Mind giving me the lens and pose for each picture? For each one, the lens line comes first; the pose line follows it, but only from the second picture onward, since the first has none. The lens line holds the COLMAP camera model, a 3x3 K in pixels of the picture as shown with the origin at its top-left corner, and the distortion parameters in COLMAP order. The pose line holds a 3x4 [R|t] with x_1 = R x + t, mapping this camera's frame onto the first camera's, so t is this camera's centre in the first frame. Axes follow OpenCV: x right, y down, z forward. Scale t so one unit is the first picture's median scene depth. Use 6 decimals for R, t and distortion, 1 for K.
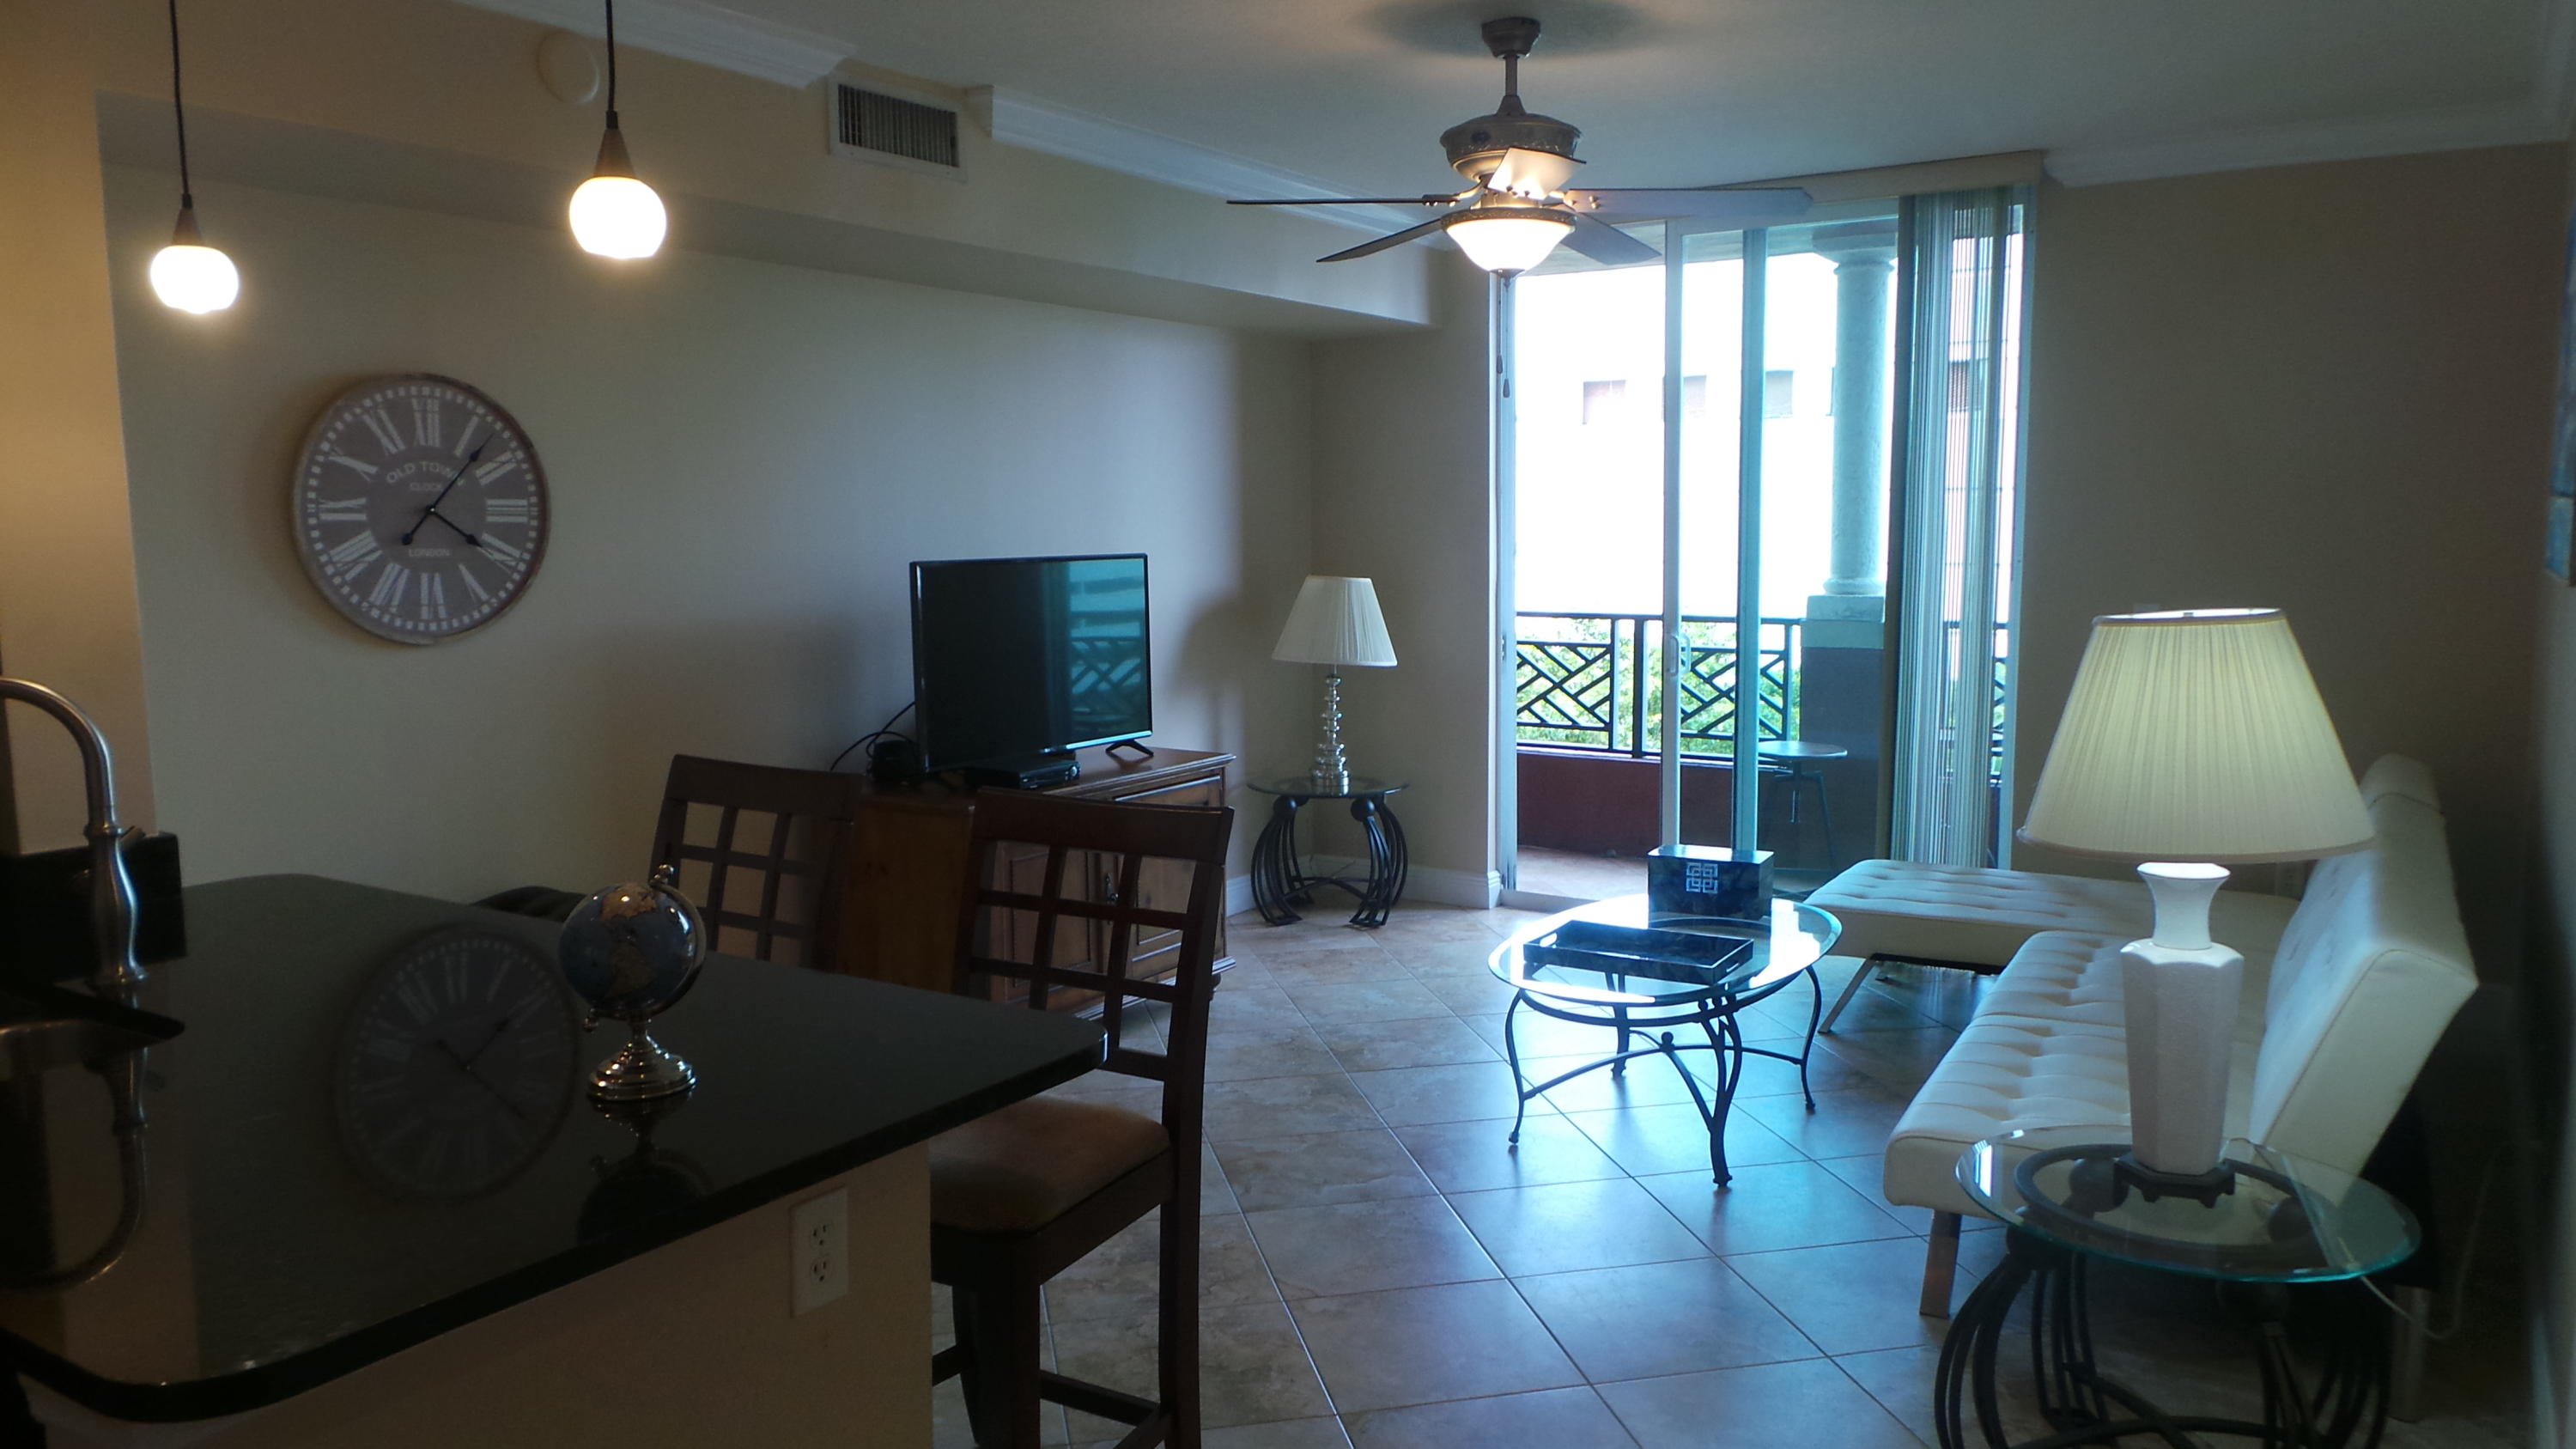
lens RADIAL K [[1798.0, 0, 1297.5], [0, 1798.0, 723.5], [0, 0, 1]] dist [-0.000483, 0.003537]
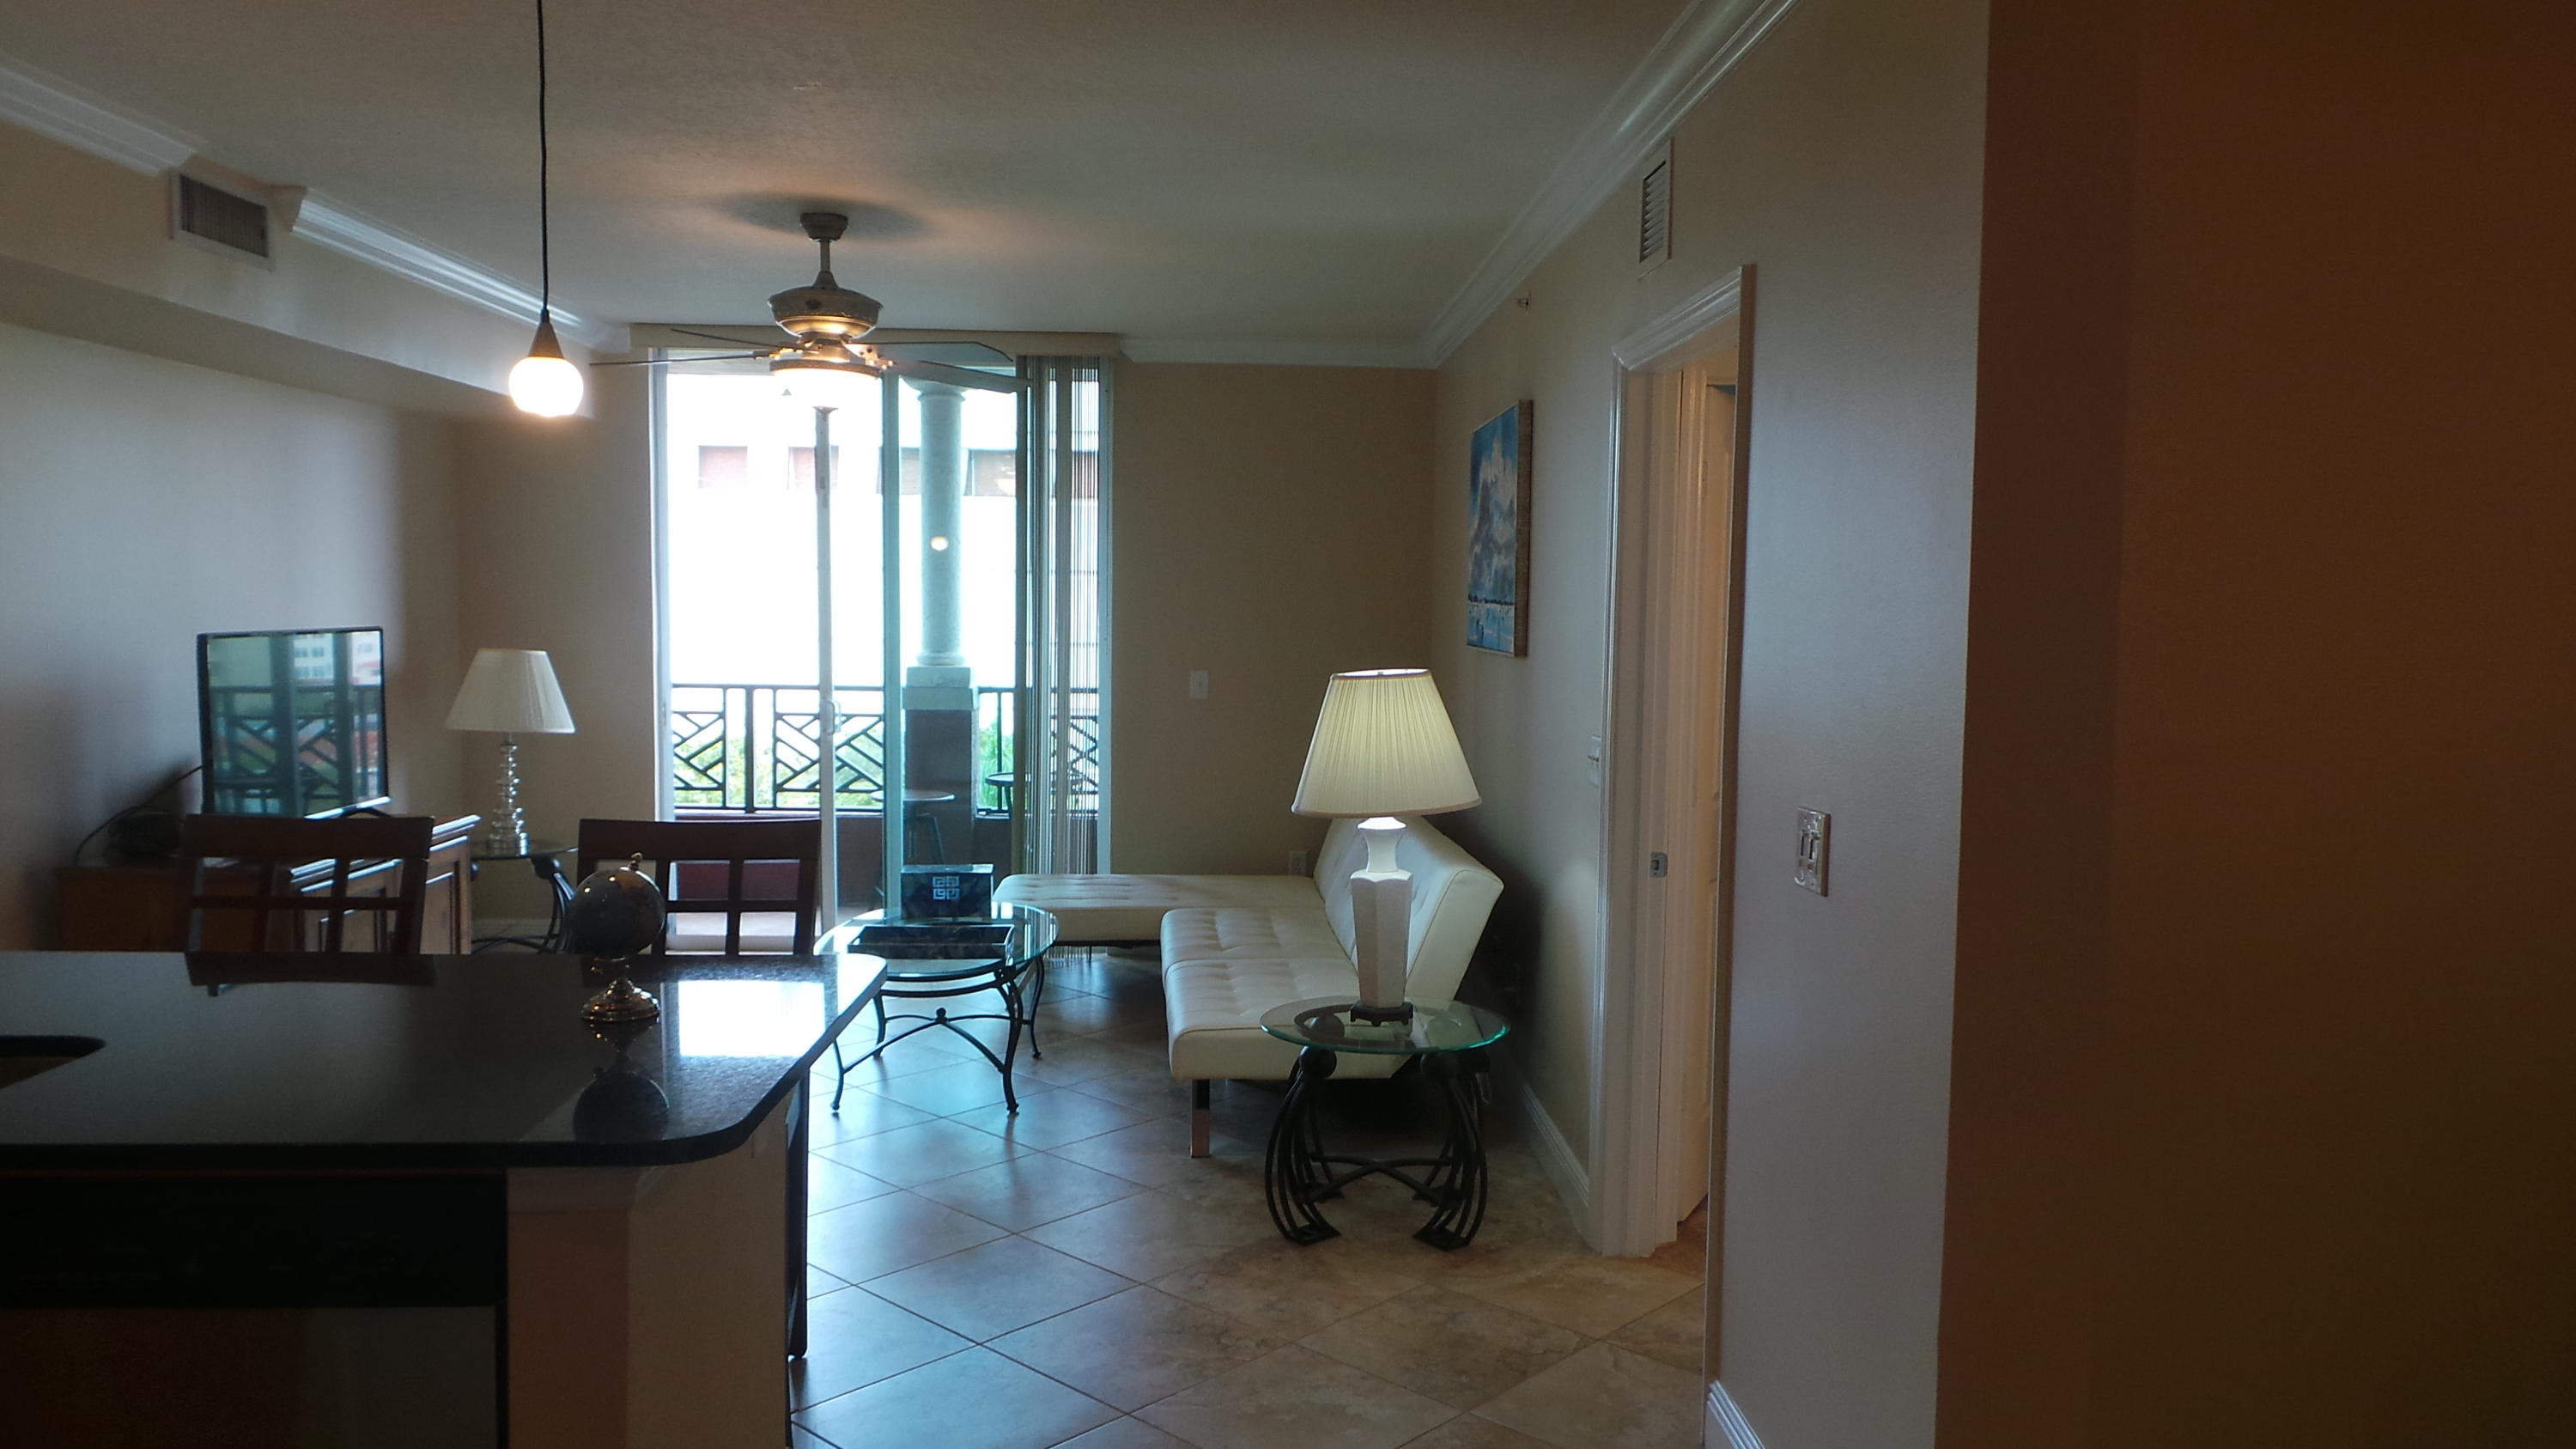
lens RADIAL K [[1798.0, 0, 1295.6], [0, 1798.0, 728.9], [0, 0, 1]] dist [-0.000483, 0.003537]
pose [[0.815408, -0.022855, 0.578435, -0.313434], [0.045246, 0.998680, -0.024322, 0.016698], [-0.577115, 0.046004, 0.815366, -0.187326]]
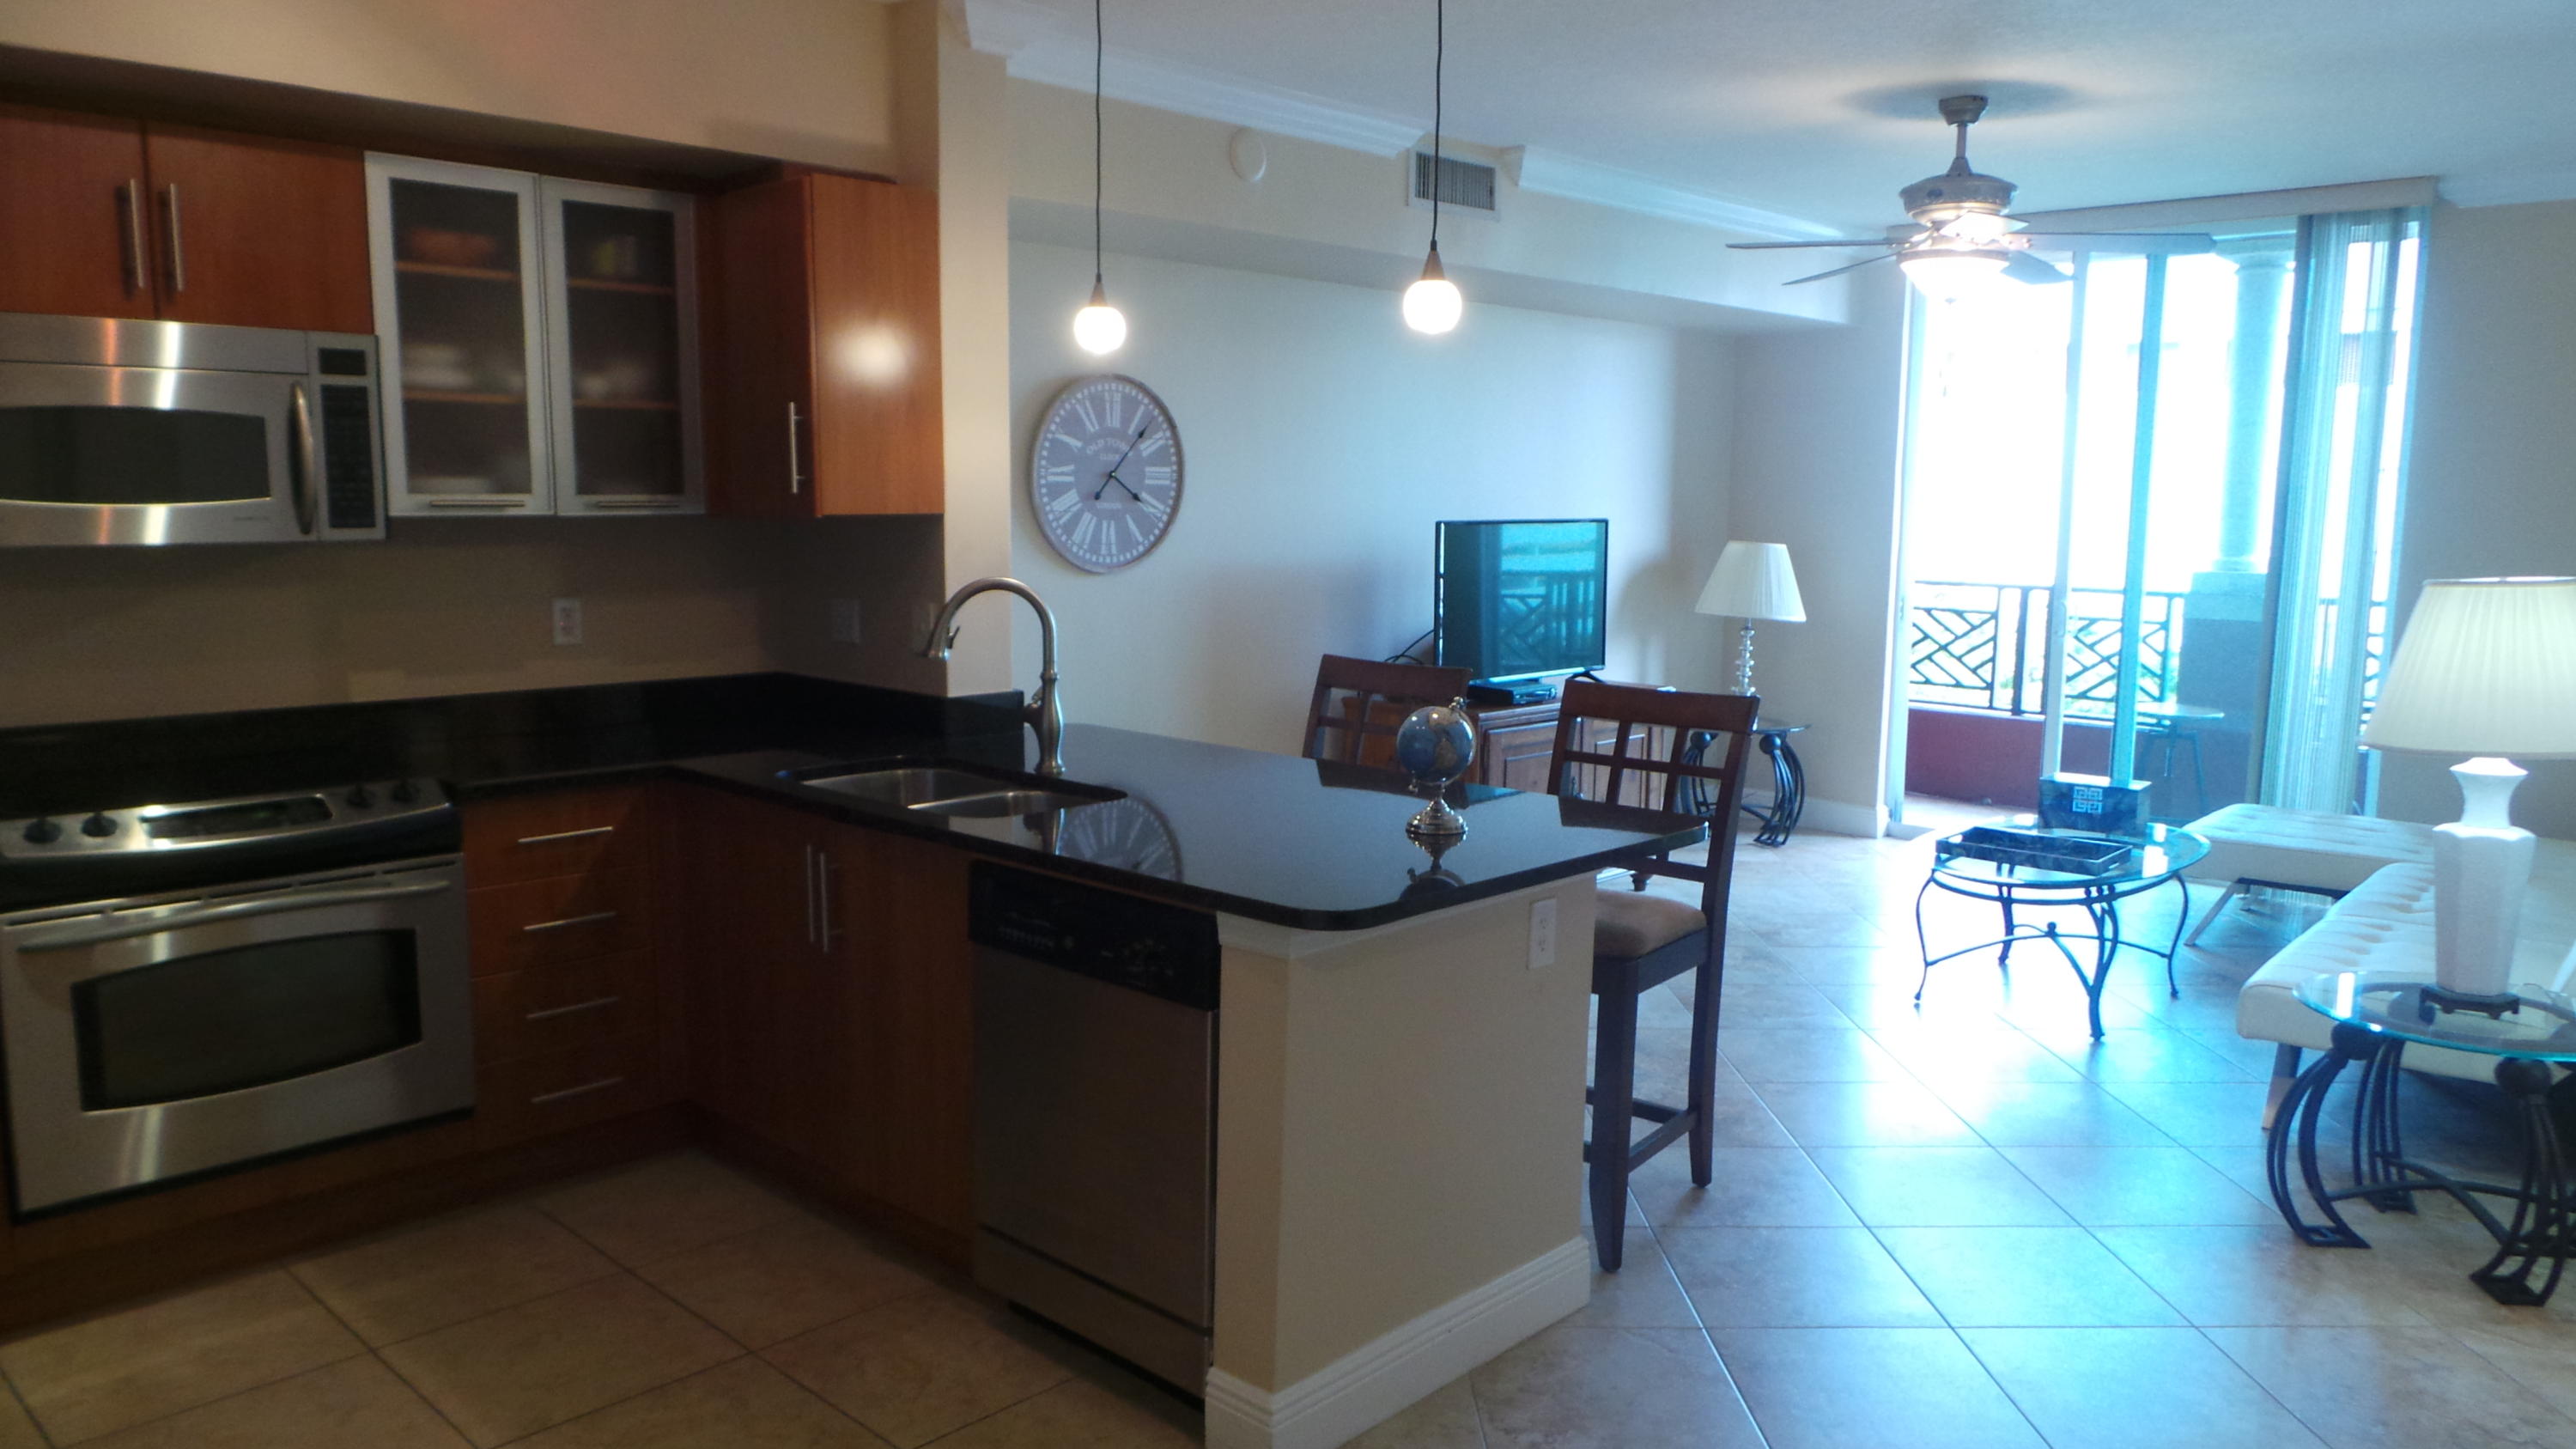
lens RADIAL K [[1798.0, 0, 1292.0], [0, 1798.0, 725.3], [0, 0, 1]] dist [-0.000483, 0.003537]
pose [[0.982847, 0.043046, -0.179328, -0.085786], [-0.039601, 0.998957, 0.022746, 0.030854], [0.180120, -0.015254, 0.983526, -0.282288]]
